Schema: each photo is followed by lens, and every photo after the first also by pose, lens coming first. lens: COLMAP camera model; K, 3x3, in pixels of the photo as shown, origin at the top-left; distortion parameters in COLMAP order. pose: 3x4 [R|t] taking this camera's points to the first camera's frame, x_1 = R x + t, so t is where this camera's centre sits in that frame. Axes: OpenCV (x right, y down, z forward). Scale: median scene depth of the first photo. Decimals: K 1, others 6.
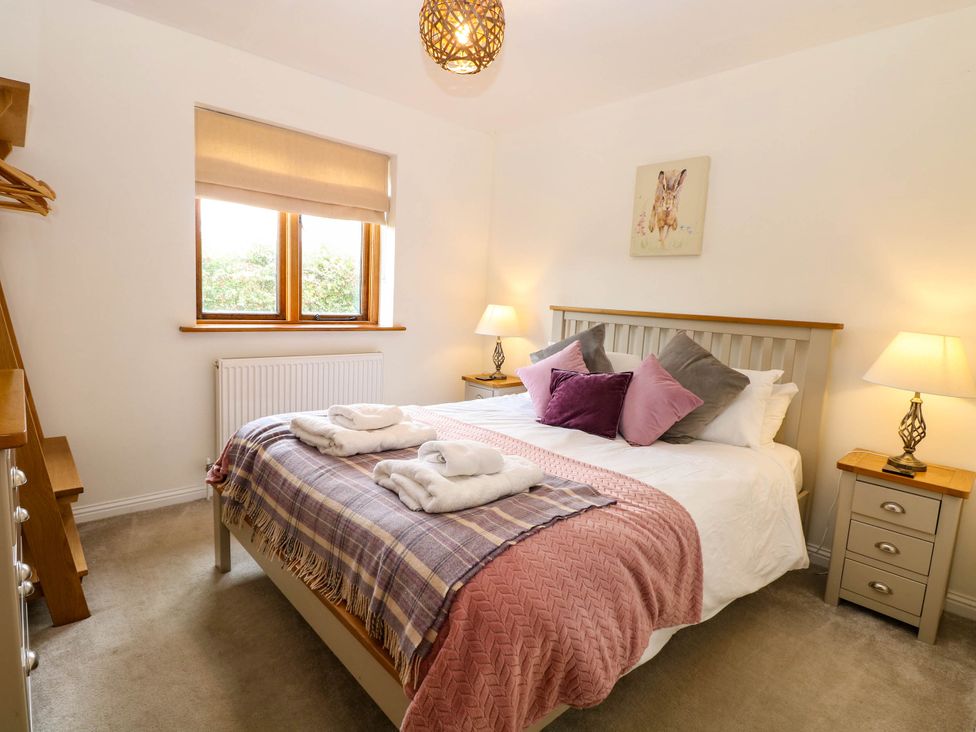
lens RADIAL K [[513.2, 0, 487.9], [0, 513.2, 356.8], [0, 0, 1]] dist [-0.001298, -0.000439]
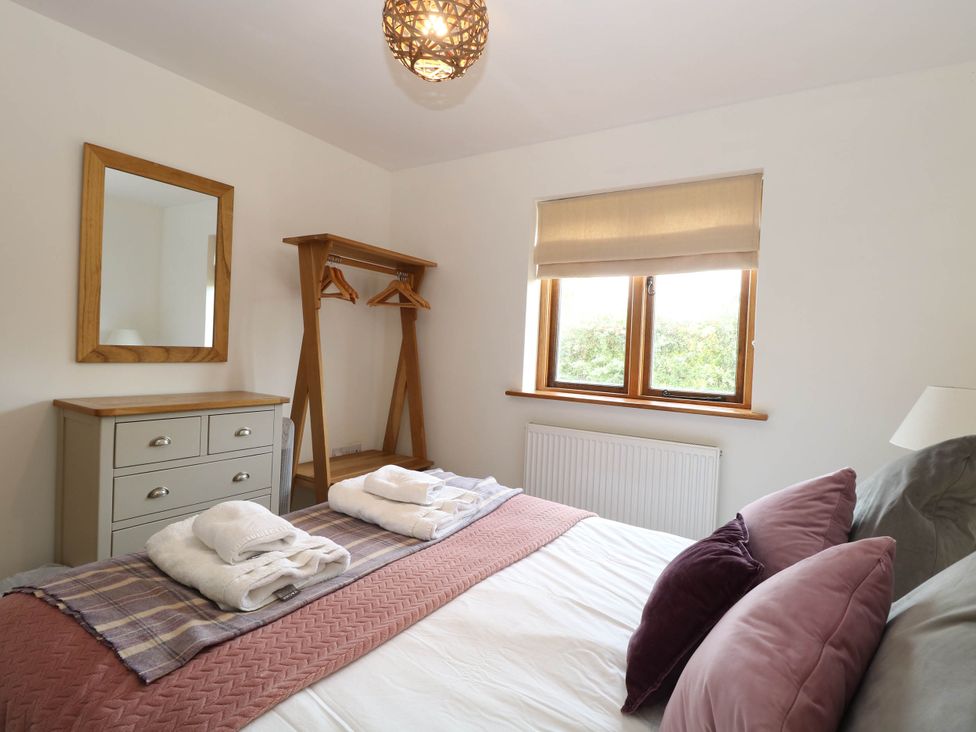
lens RADIAL K [[513.2, 0, 487.9], [0, 513.2, 356.8], [0, 0, 1]] dist [-0.001298, -0.000439]
pose [[0.246065, -0.028164, -0.968844, 0.432357], [-0.136472, 0.988613, -0.063399, -0.045973], [0.959598, 0.147821, 0.239419, 0.552355]]
